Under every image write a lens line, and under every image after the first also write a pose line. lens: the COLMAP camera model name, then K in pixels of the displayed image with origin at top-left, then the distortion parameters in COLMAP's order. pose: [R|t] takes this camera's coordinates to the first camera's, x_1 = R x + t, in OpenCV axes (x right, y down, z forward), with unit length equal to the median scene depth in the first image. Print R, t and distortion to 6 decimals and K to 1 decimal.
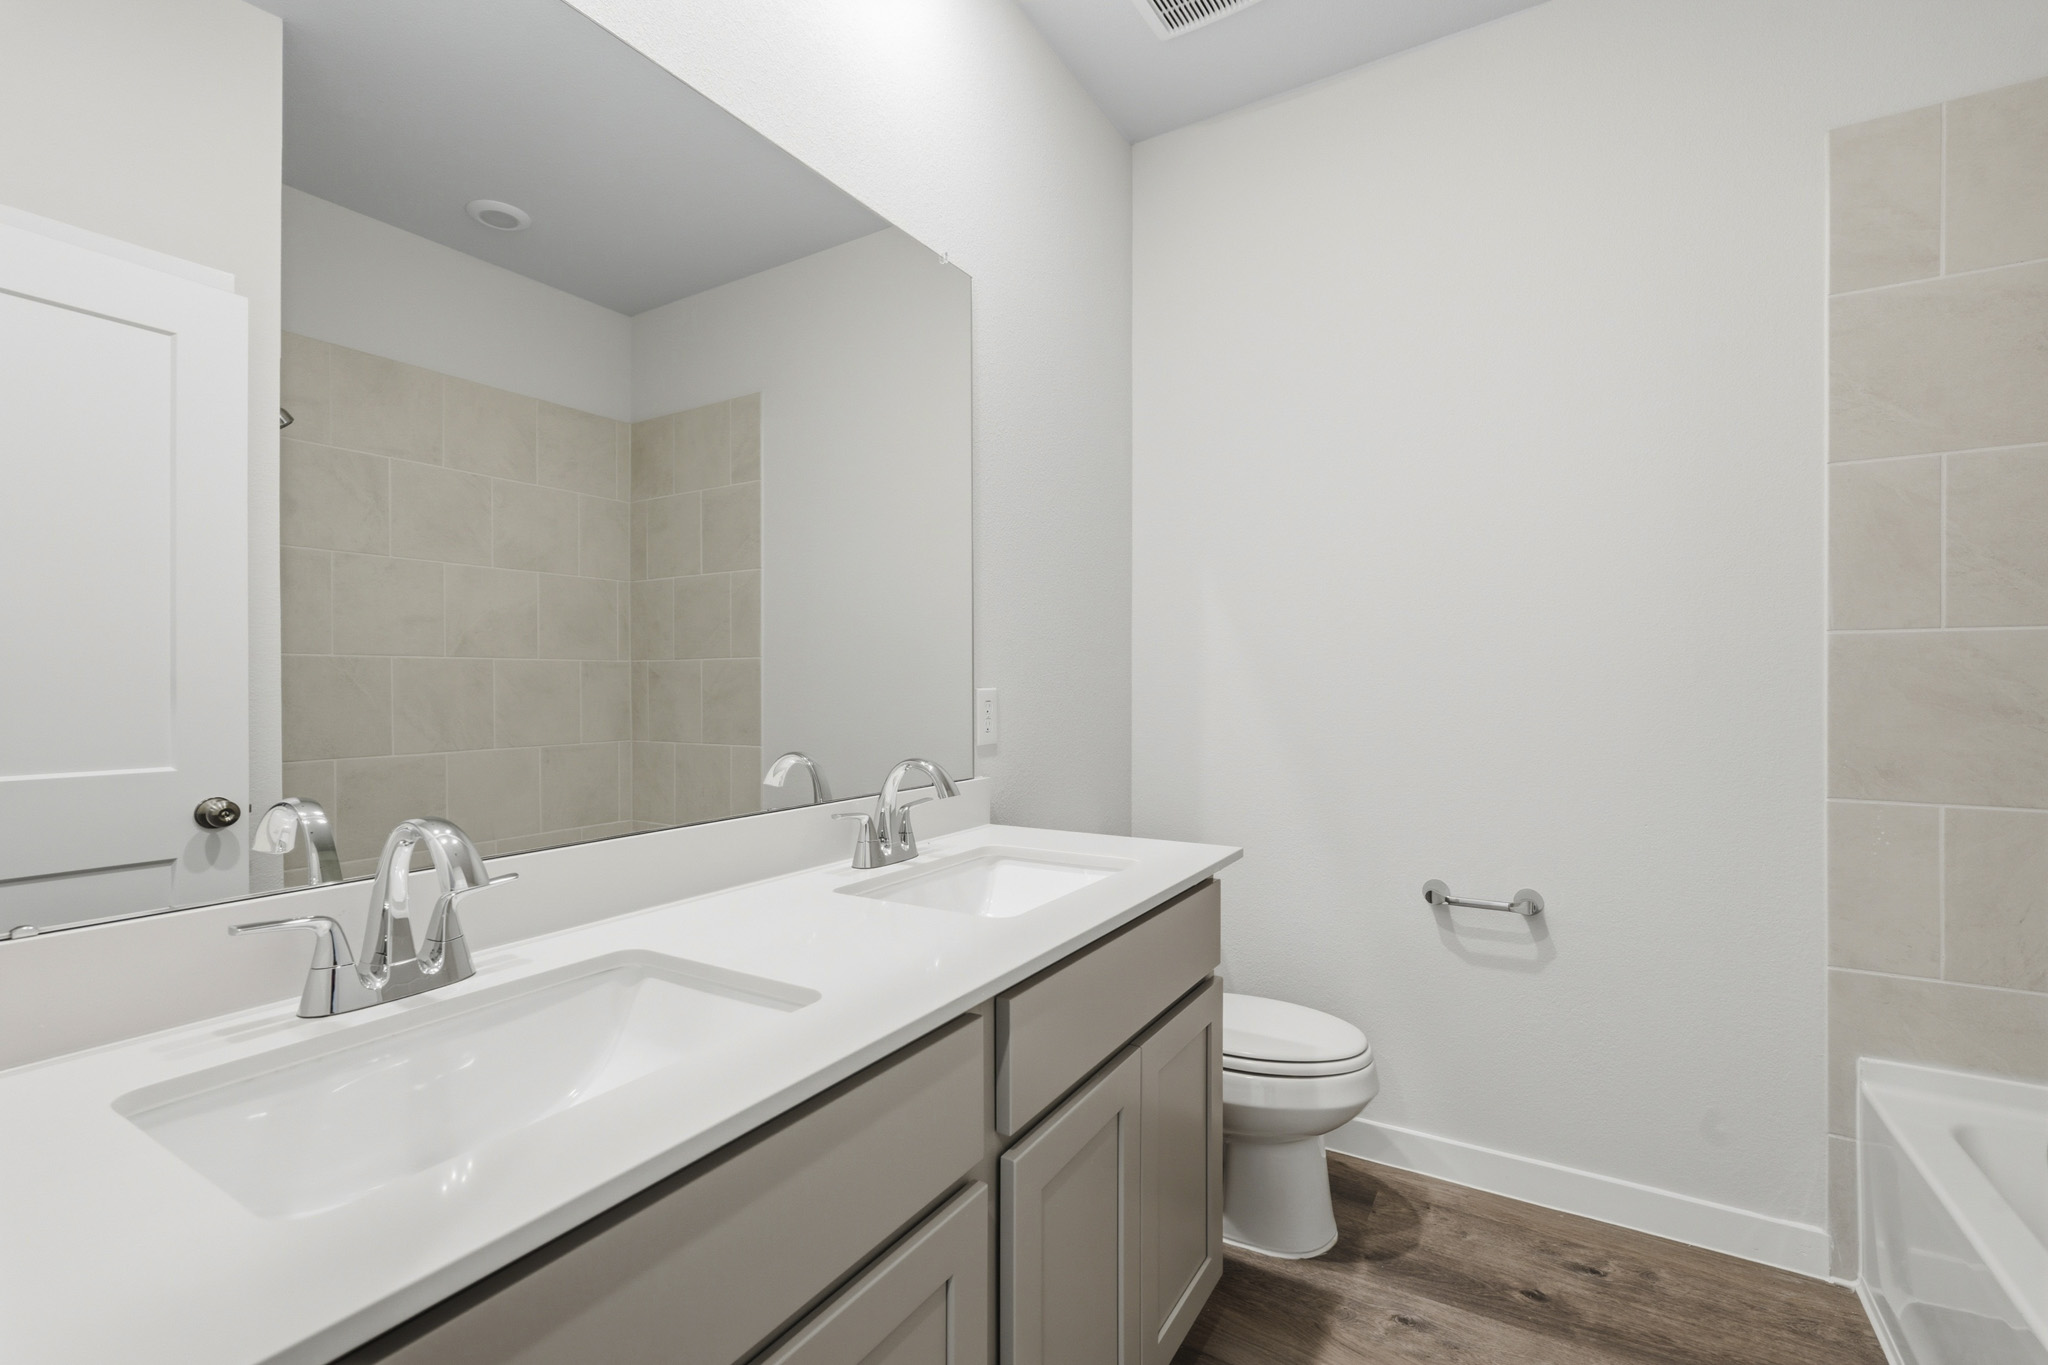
lens RADIAL K [[903.9, 0, 1024.0], [0, 903.9, 682.5], [0, 0, 1]] dist [-0.001832, -0.000042]
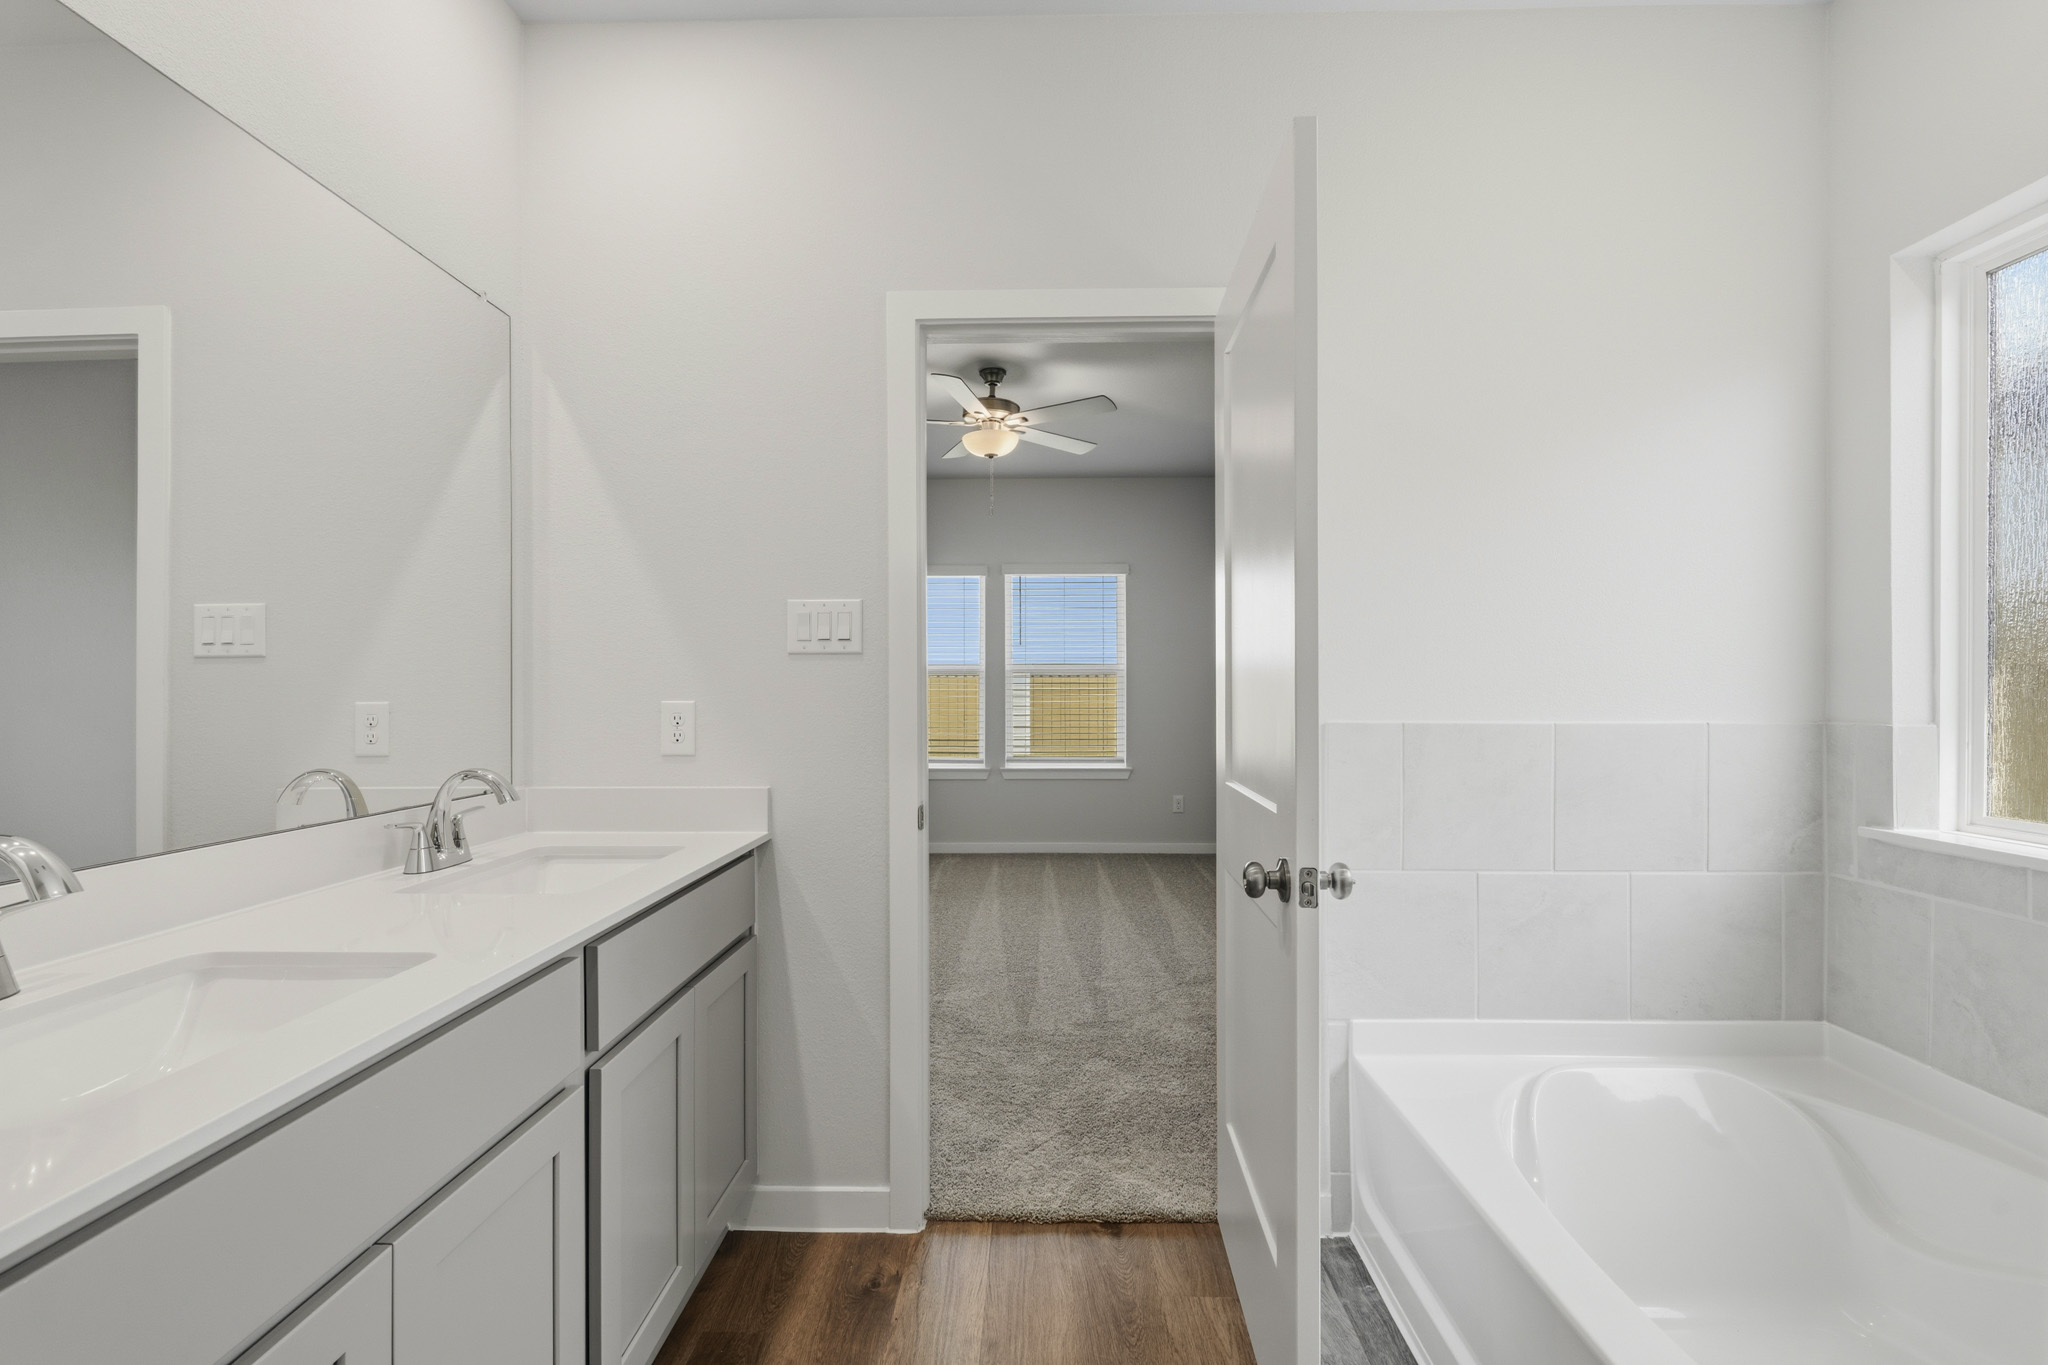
lens RADIAL K [[903.9, 0, 1024.0], [0, 903.9, 682.5], [0, 0, 1]] dist [-0.001832, -0.000042]
pose [[0.867276, -0.000495, 0.497828, -0.109517], [0.007651, 0.999895, -0.012334, -0.000919], [-0.497770, 0.014506, 0.867188, -0.349790]]
